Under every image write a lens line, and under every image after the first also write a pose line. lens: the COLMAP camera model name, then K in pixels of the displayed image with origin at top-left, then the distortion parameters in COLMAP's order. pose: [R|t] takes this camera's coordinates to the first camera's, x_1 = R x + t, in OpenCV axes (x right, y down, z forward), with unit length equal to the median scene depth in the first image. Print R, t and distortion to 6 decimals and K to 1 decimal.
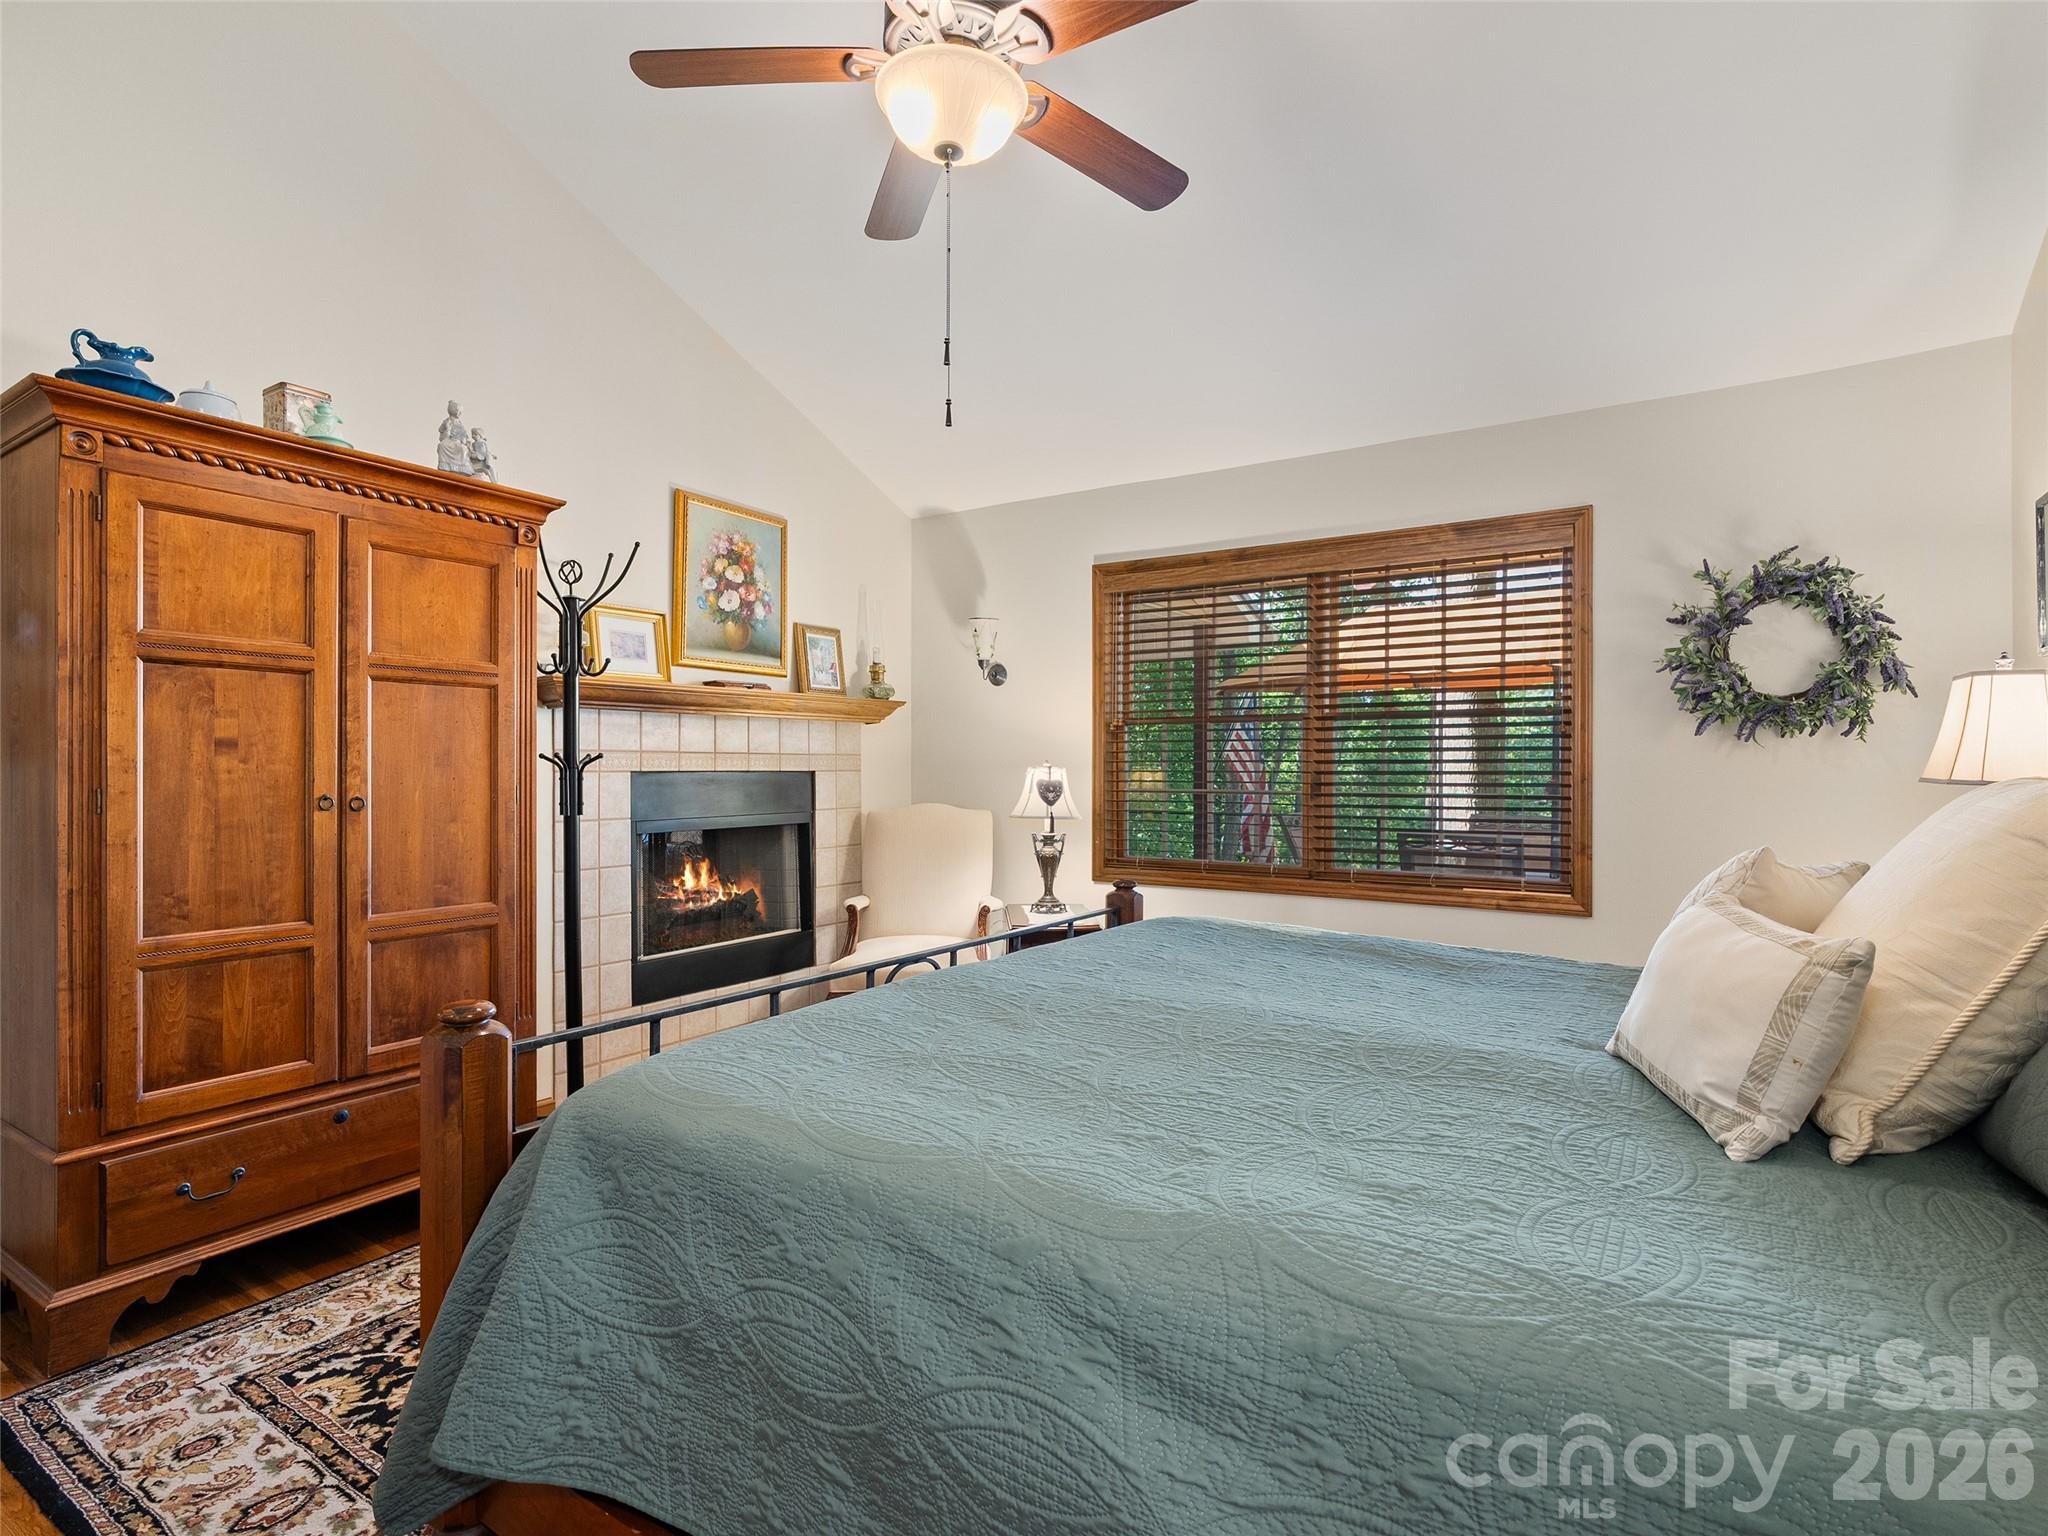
lens RADIAL K [[1037.4, 0, 1019.6], [0, 1037.4, 771.5], [0, 0, 1]] dist [-0.011269, 0.005404]
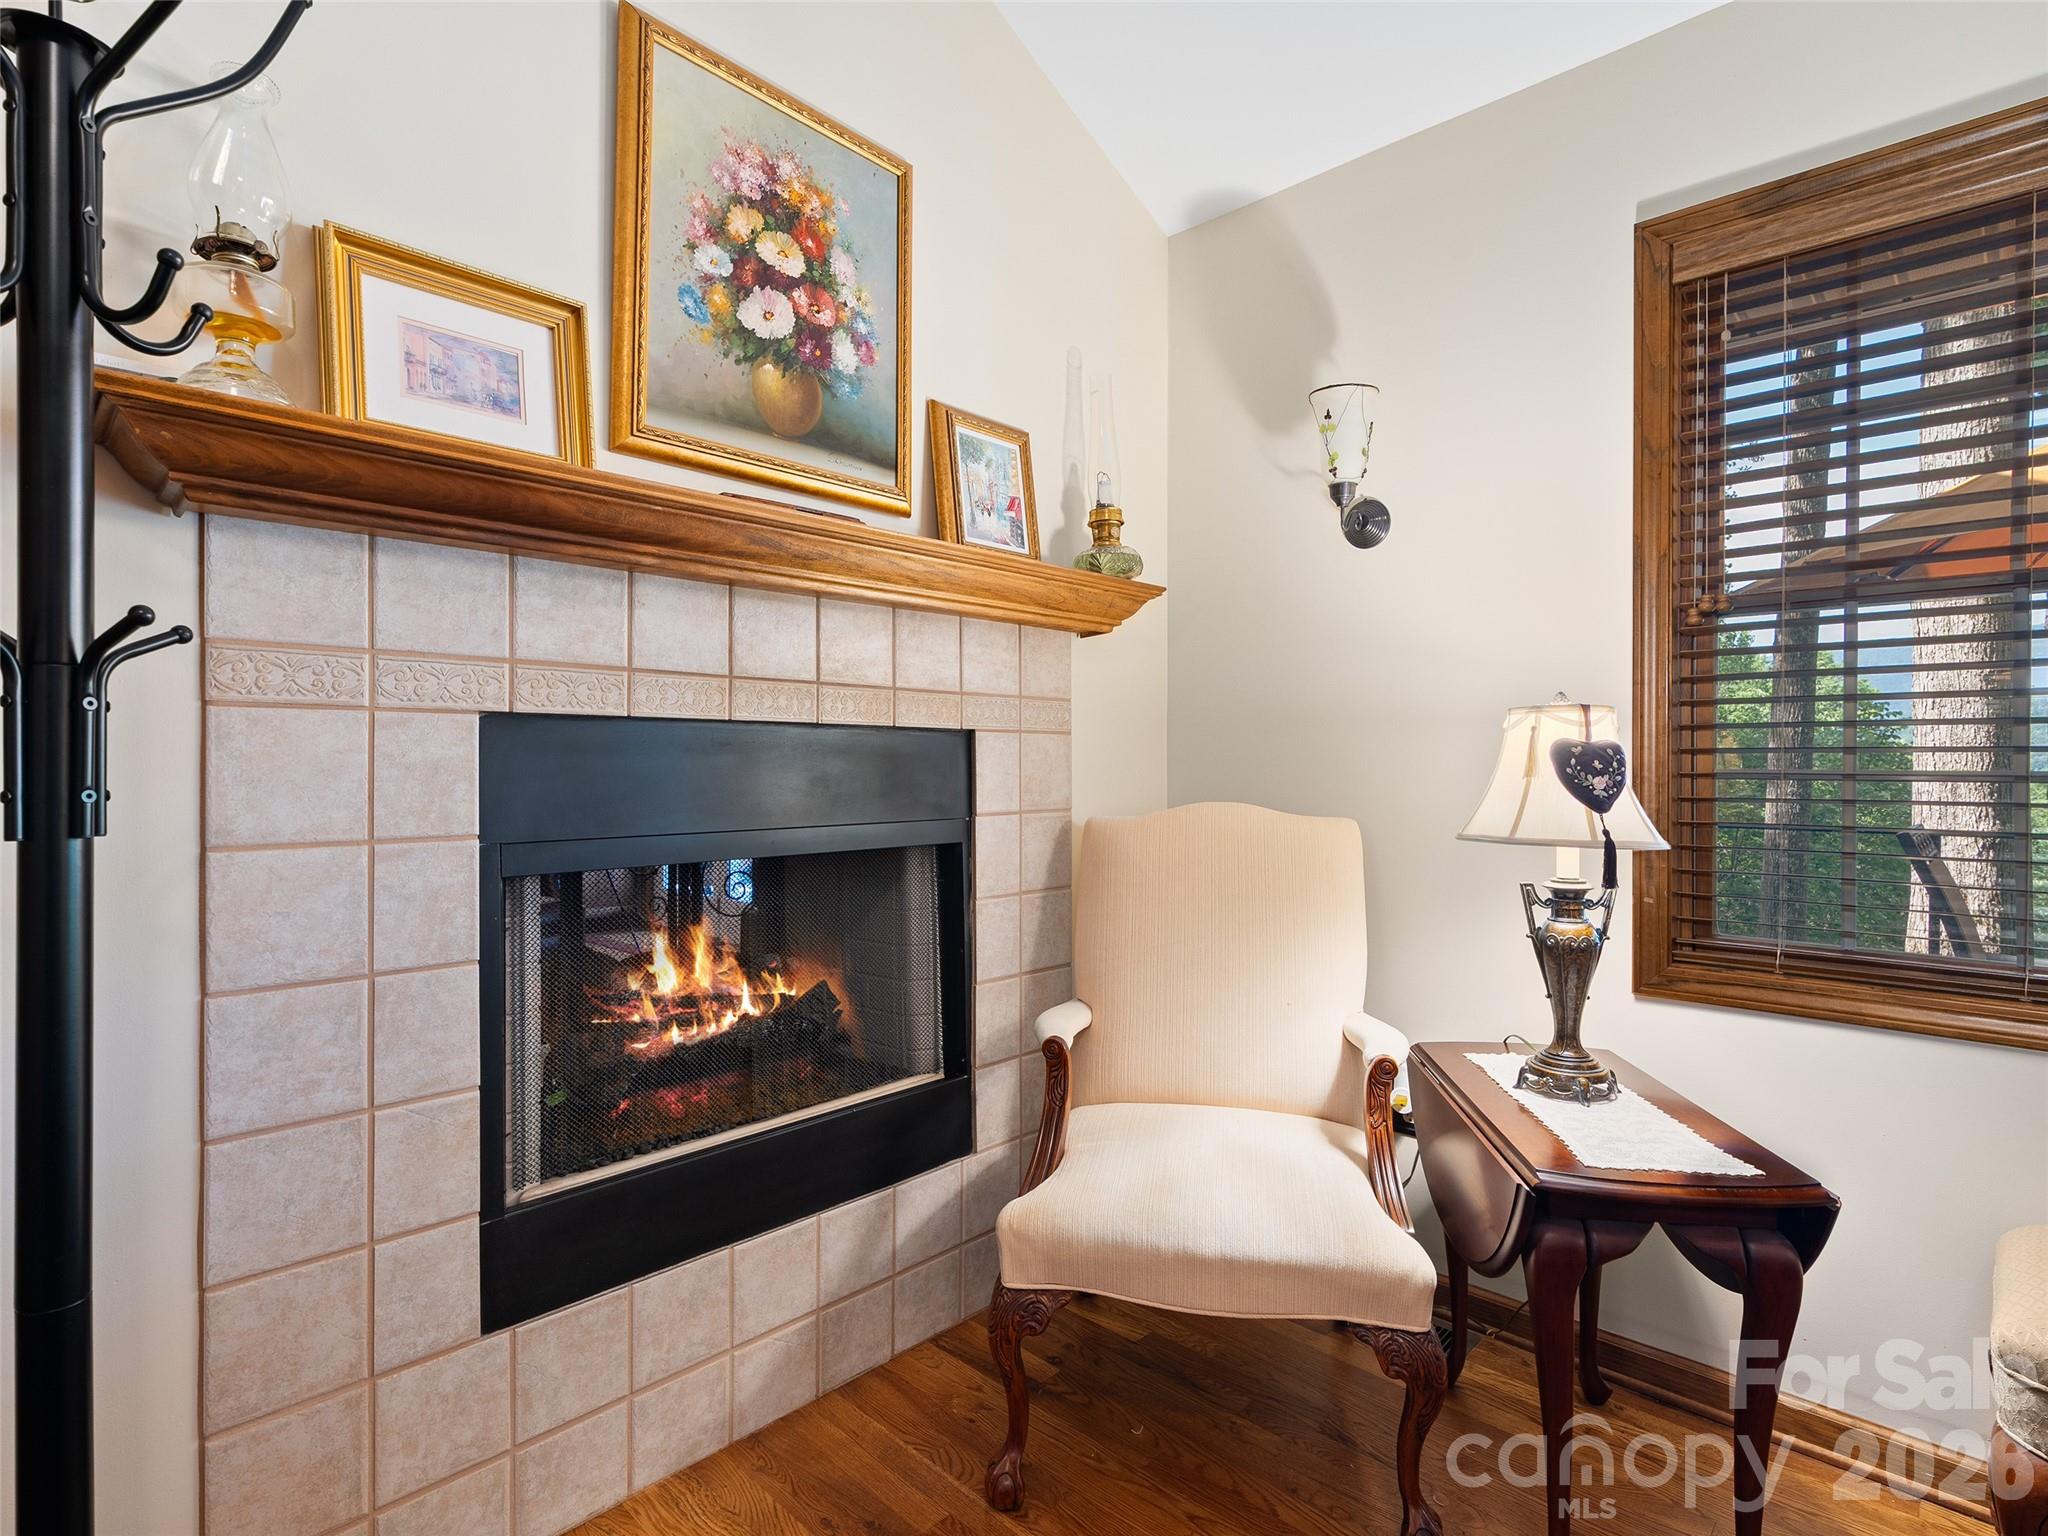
lens RADIAL K [[1037.4, 0, 1029.8], [0, 1037.4, 763.7], [0, 0, 1]] dist [-0.011269, 0.005404]
pose [[0.985009, 0.001678, -0.172495, -0.097486], [-0.002976, 0.999969, -0.007264, 0.018496], [0.172478, 0.007669, 0.984984, 0.574618]]
